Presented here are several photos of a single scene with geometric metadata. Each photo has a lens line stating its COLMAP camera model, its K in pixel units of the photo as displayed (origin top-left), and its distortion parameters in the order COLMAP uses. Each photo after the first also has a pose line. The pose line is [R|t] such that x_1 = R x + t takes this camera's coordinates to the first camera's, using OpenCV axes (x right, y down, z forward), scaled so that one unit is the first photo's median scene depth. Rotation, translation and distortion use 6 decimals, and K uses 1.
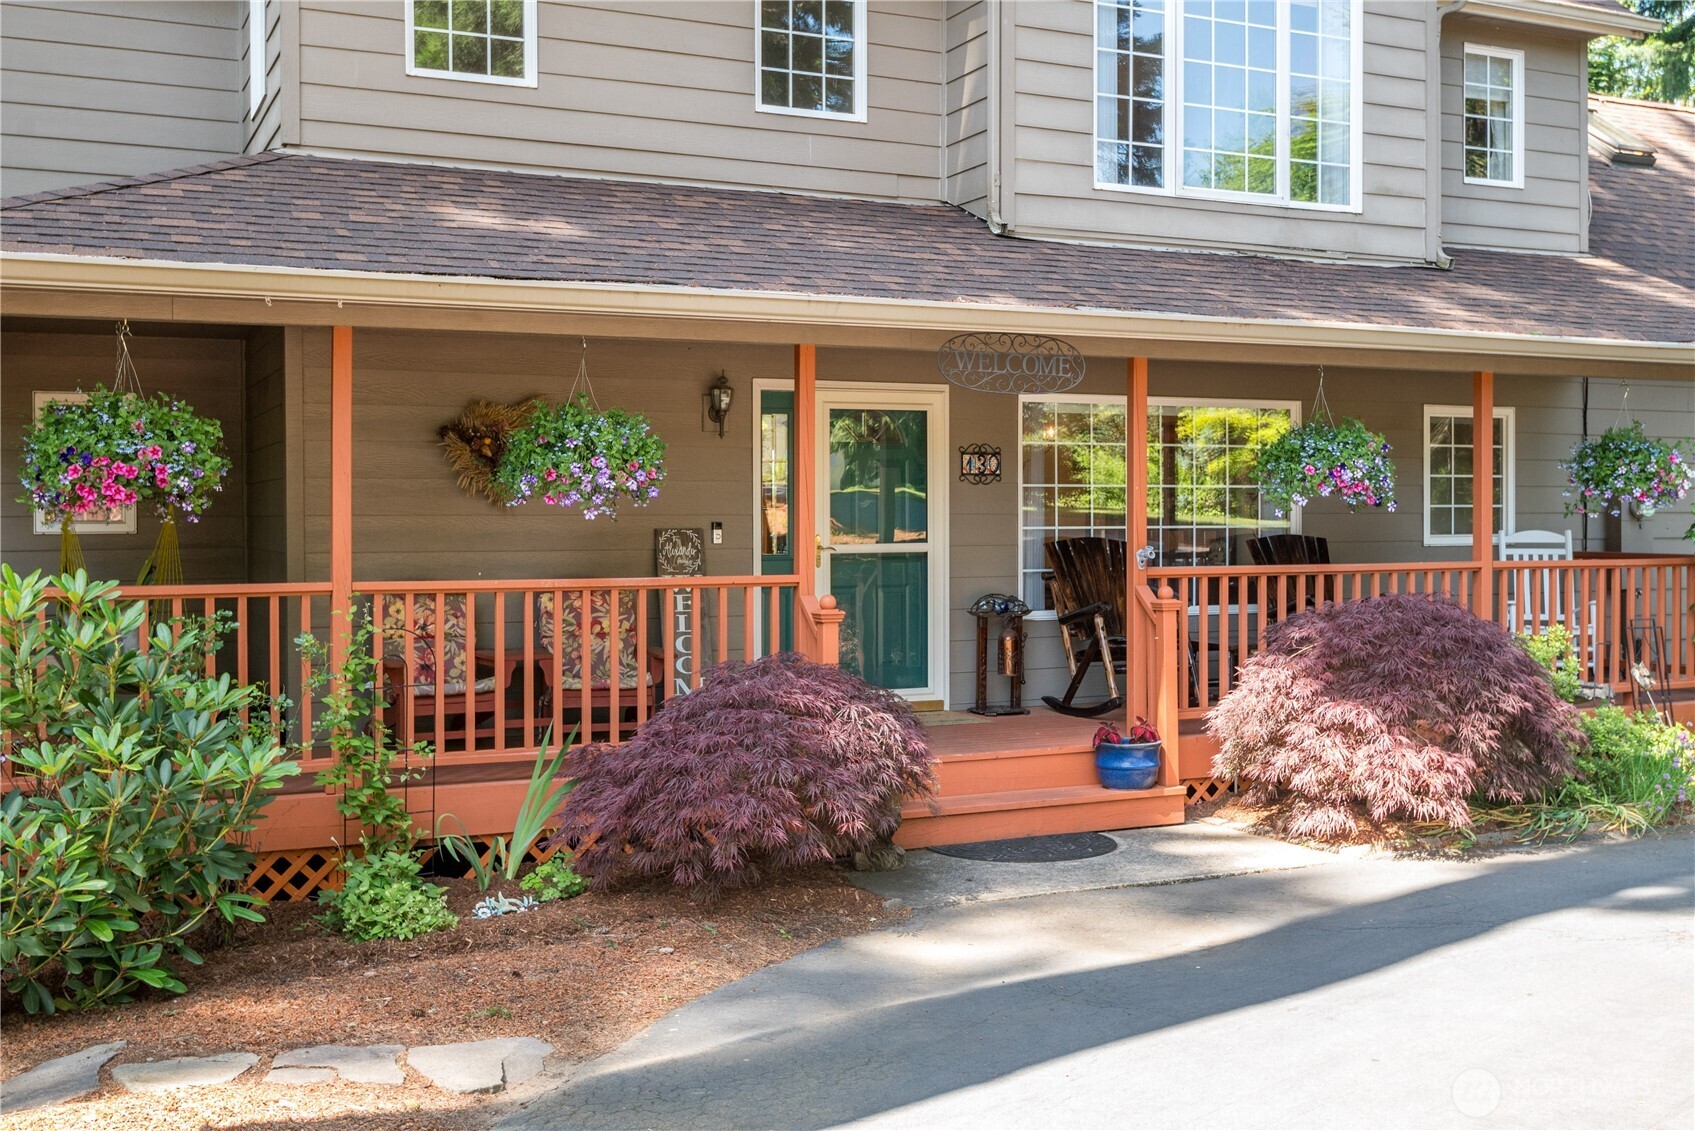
lens RADIAL K [[1601.5, 0, 847.5], [0, 1601.5, 565.5], [0, 0, 1]] dist [-0.005126, -0.008326]
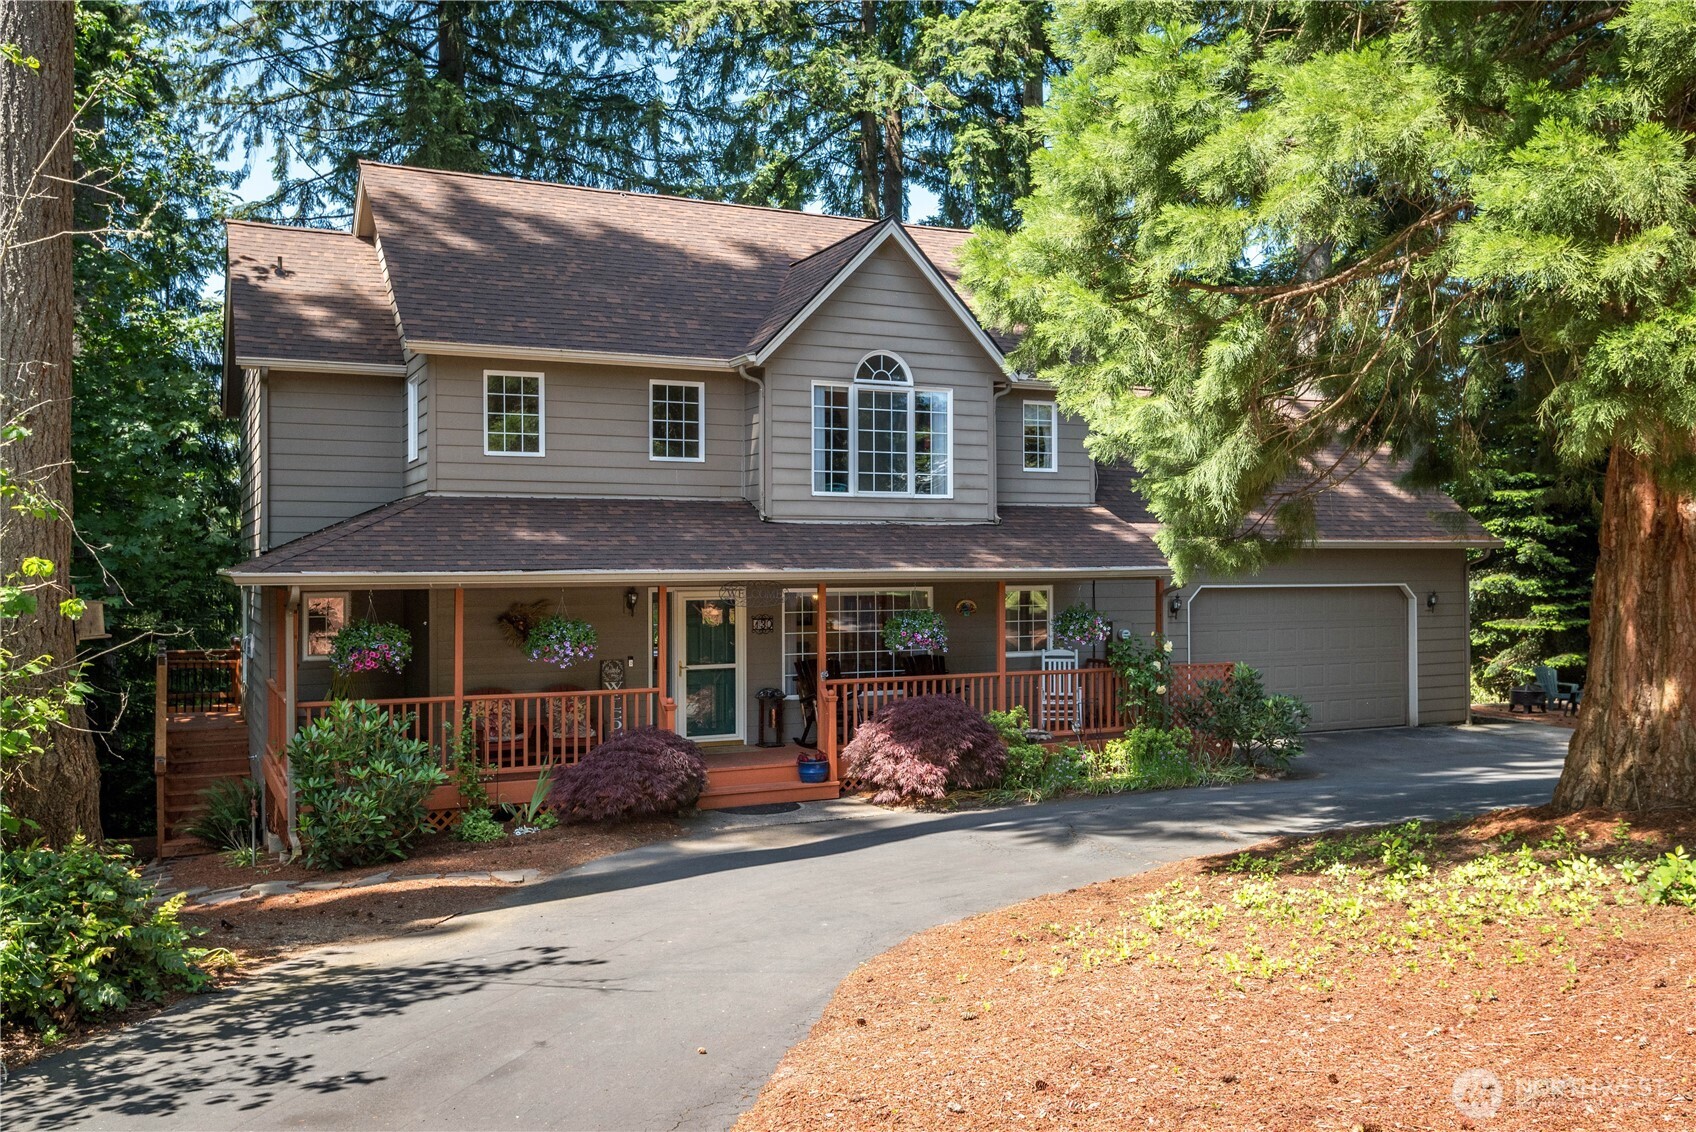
lens RADIAL K [[1352.6, 0, 848.0], [0, 1352.6, 566.0], [0, 0, 1]] dist [0.006026, -0.000387]
pose [[0.999933, -0.001765, 0.011473, 0.214821], [0.002012, 0.999766, -0.021550, -0.124571], [-0.011432, 0.021572, 0.999702, -0.916201]]
